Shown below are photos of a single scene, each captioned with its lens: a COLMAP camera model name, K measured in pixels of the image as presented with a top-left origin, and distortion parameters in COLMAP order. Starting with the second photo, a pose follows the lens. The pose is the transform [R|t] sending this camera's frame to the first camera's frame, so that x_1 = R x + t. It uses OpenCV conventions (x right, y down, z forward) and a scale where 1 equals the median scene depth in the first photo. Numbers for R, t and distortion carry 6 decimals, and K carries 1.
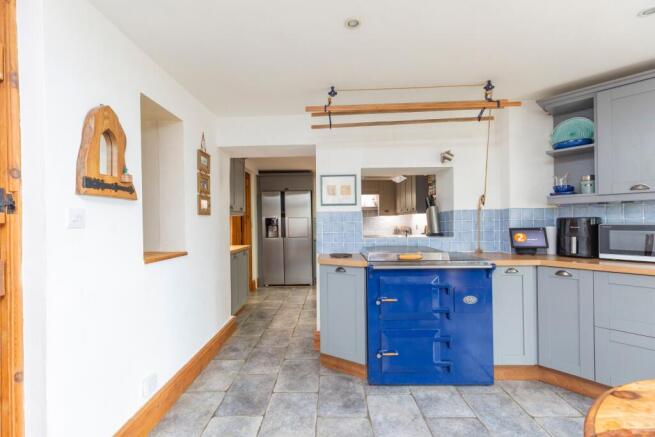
lens RADIAL K [[295.3, 0, 329.3], [0, 295.3, 220.9], [0, 0, 1]] dist [-0.001746, -0.000073]
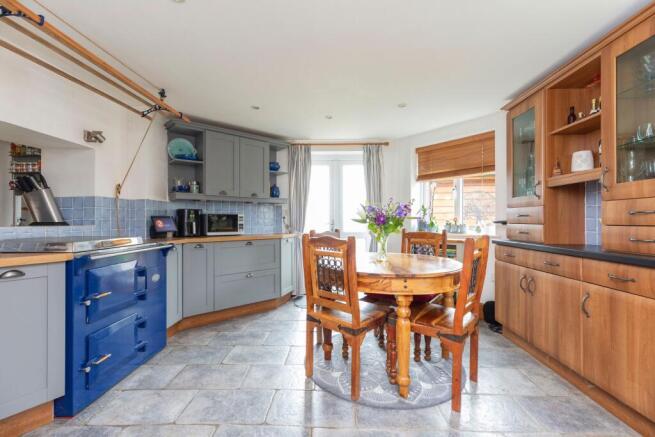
lens RADIAL K [[295.3, 0, 329.3], [0, 295.3, 220.9], [0, 0, 1]] dist [-0.001746, -0.000073]
pose [[-0.022513, 0.013211, 0.999659, -0.636412], [0.004871, 0.999902, -0.013105, 0.069406], [-0.999735, 0.004574, -0.022575, 0.360856]]
